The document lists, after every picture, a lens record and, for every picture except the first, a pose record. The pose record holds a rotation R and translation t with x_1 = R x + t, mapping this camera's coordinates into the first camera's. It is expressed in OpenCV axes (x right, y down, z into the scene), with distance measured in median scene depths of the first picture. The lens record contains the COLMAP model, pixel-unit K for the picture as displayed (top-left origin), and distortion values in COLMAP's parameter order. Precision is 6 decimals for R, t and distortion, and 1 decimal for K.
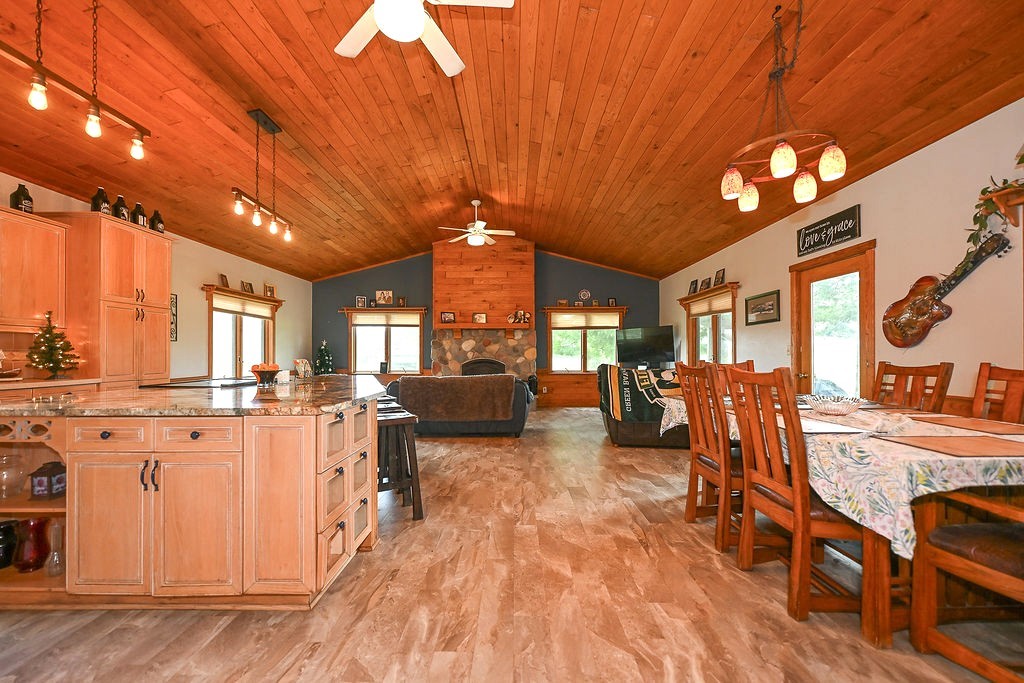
lens RADIAL K [[414.0, 0, 515.7], [0, 414.0, 346.9], [0, 0, 1]] dist [-0.001817, -0.000172]
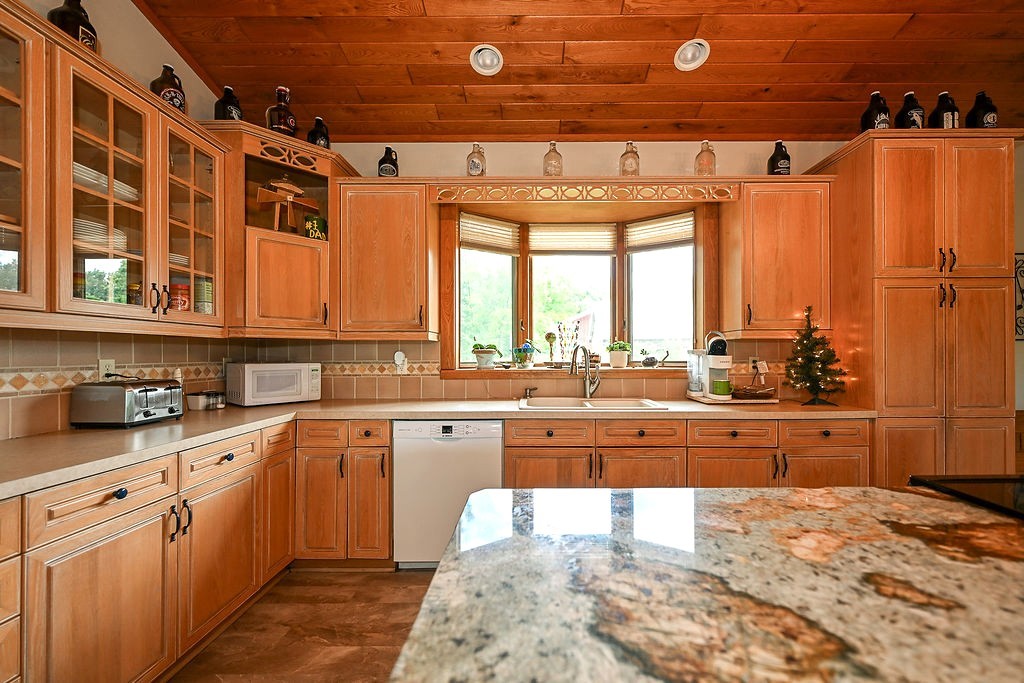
lens RADIAL K [[414.0, 0, 523.0], [0, 414.0, 355.5], [0, 0, 1]] dist [-0.001817, -0.000172]
pose [[-0.010374, 0.010457, -0.999892, -0.297575], [0.022810, 0.999688, 0.010218, -0.015067], [0.999686, -0.022702, -0.010609, 0.367230]]
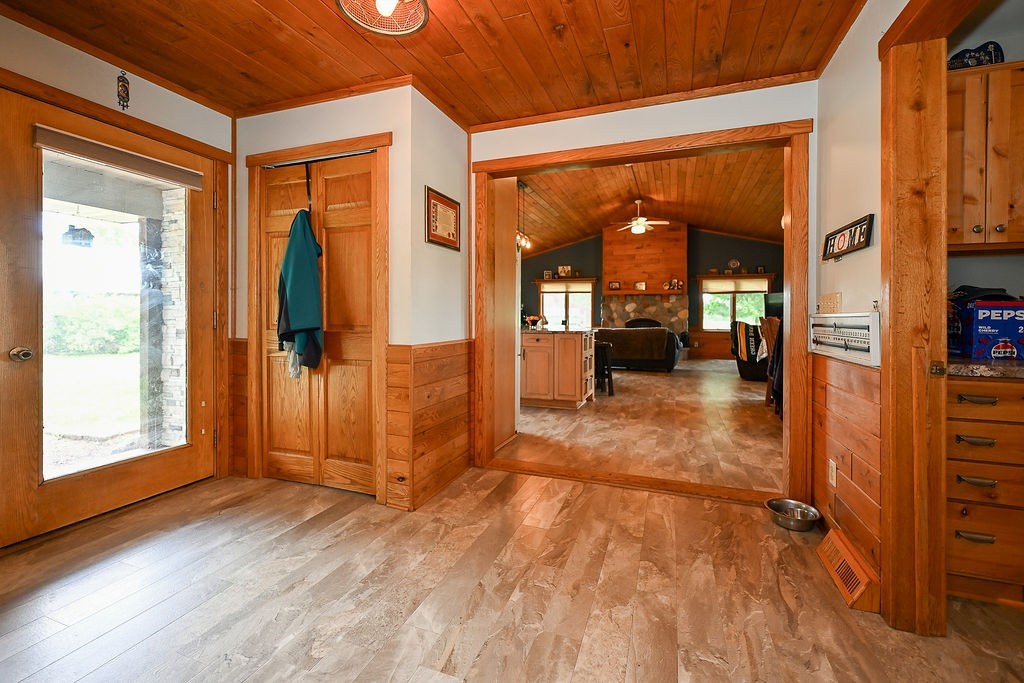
lens RADIAL K [[414.0, 0, 511.9], [0, 414.0, 314.1], [0, 0, 1]] dist [-0.001817, -0.000172]
pose [[0.929755, 0.006715, -0.368119, 0.026701], [-0.001737, 0.999903, 0.013854, 0.000572], [0.368176, -0.012241, 0.929676, -0.552372]]
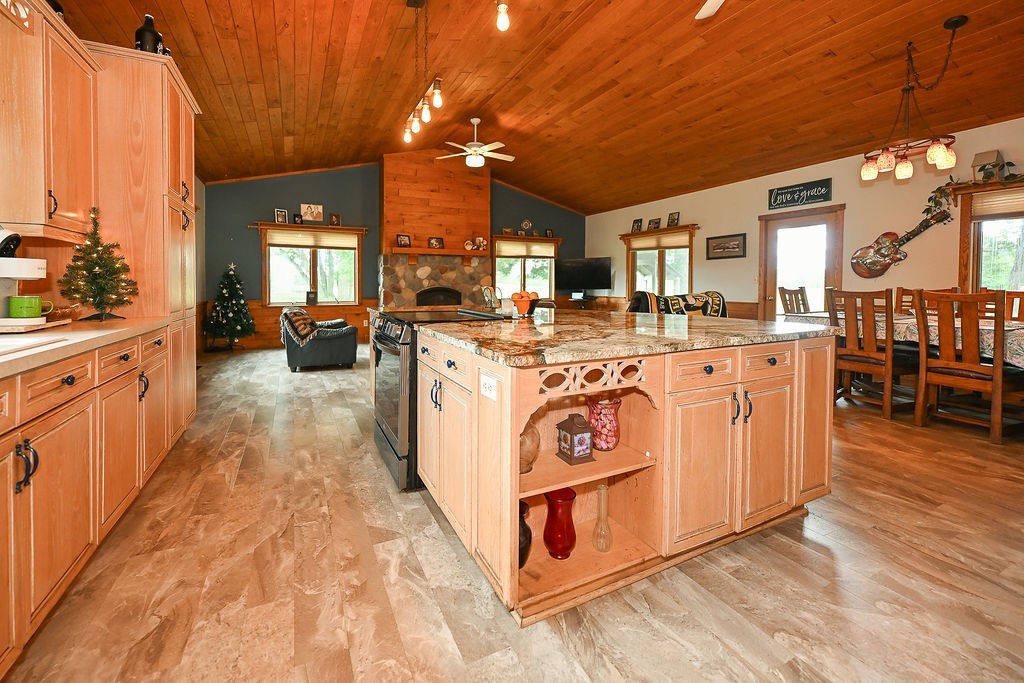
lens RADIAL K [[414.0, 0, 503.8], [0, 414.0, 298.2], [0, 0, 1]] dist [-0.001817, -0.000172]
pose [[0.898688, -0.013755, 0.438373, -0.606835], [-0.010444, 0.998553, 0.052743, 0.005882], [-0.438464, -0.051978, 0.897244, 0.140342]]
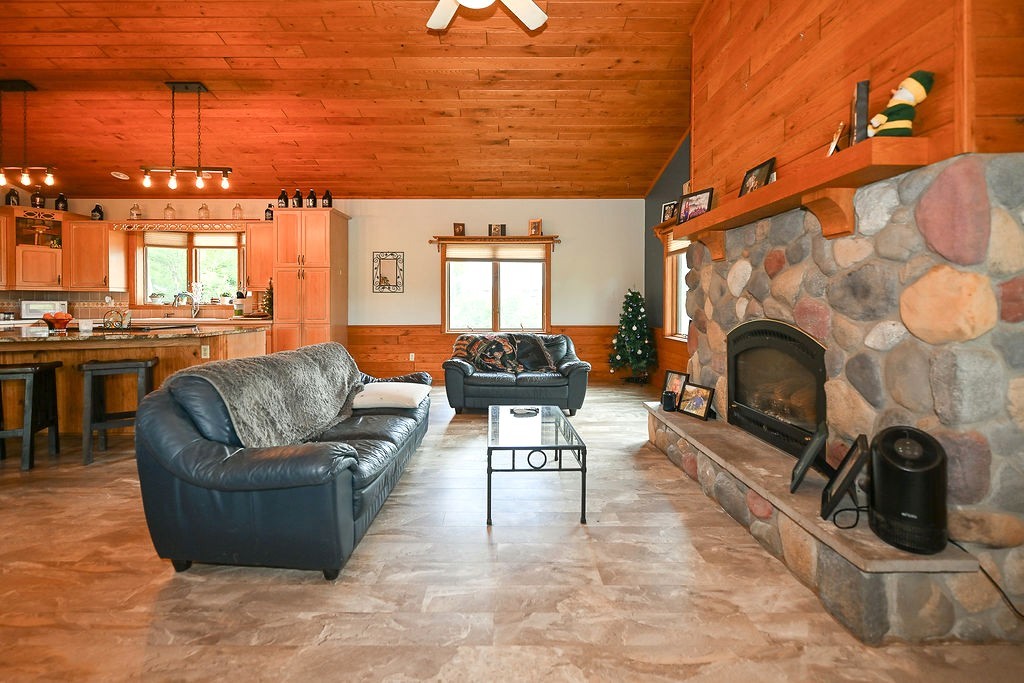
lens RADIAL K [[414.0, 0, 505.5], [0, 414.0, 310.2], [0, 0, 1]] dist [-0.001817, -0.000172]
pose [[-0.003431, 0.017728, -0.999837, 0.357033], [0.017957, 0.999683, 0.017664, 0.021281], [0.999833, -0.017894, -0.003748, 1.366772]]
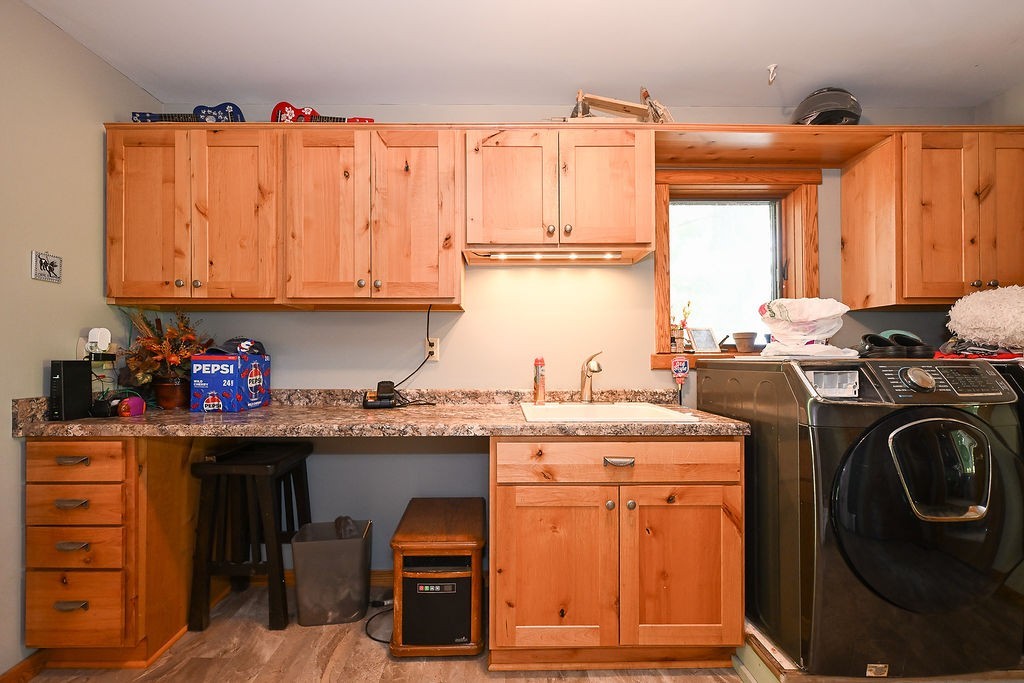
lens RADIAL K [[414.0, 0, 516.8], [0, 414.0, 350.2], [0, 0, 1]] dist [-0.001817, -0.000172]
pose [[0.999531, 0.002520, -0.030525, 0.503508], [-0.002552, 0.999996, -0.001017, -0.009782], [0.030522, 0.001094, 0.999533, -0.436509]]
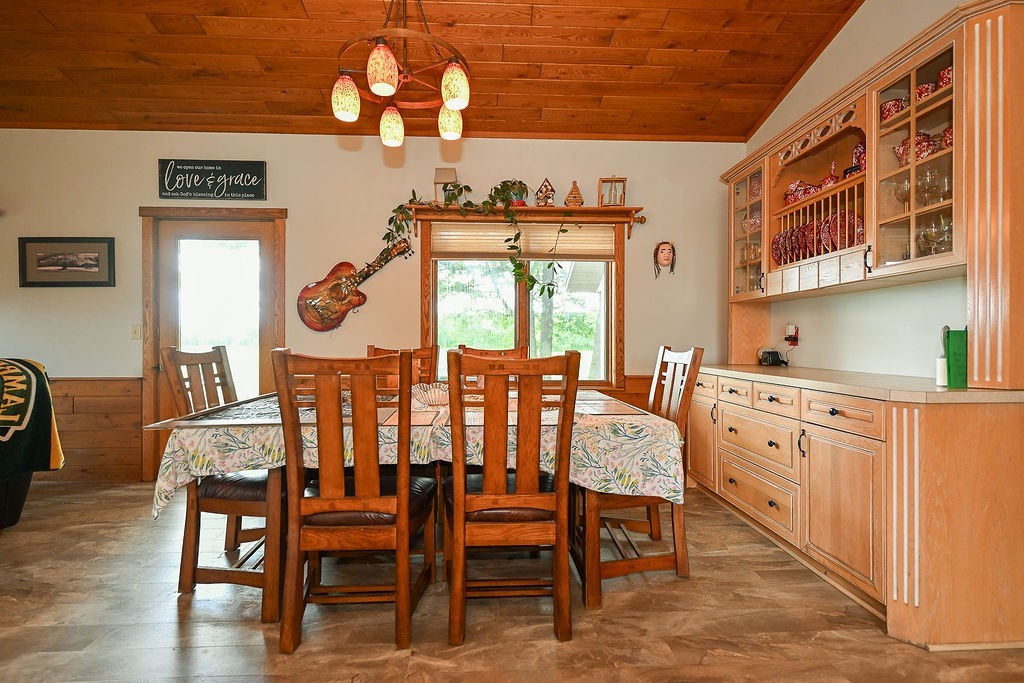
lens RADIAL K [[455.5, 0, 499.3], [0, 455.5, 340.0], [0, 0, 1]] dist [-0.001610, 0.000148]
pose [[-0.041839, 0.003600, 0.999118, -0.093148], [-0.021047, 0.999768, -0.004484, 0.012053], [-0.998903, -0.021216, -0.041754, 0.405338]]
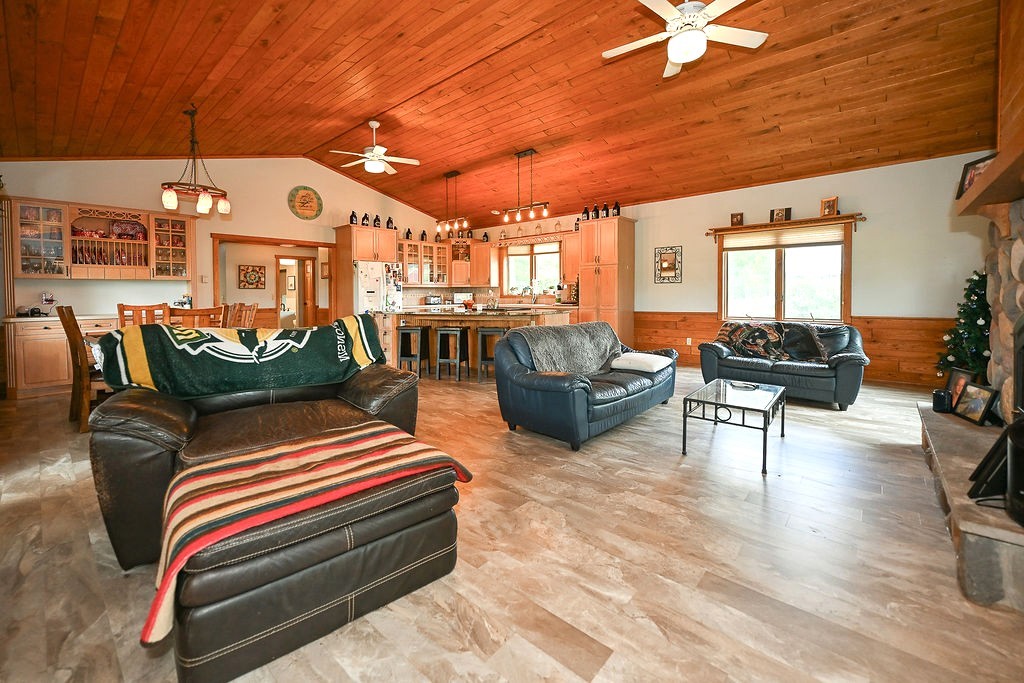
lens RADIAL K [[414.0, 0, 510.5], [0, 414.0, 318.8], [0, 0, 1]] dist [-0.001817, -0.000172]
pose [[-0.666078, 0.053039, -0.743994, 0.519061], [0.024731, 0.998491, 0.049041, 0.023073], [0.745472, 0.014266, -0.666384, 1.544524]]
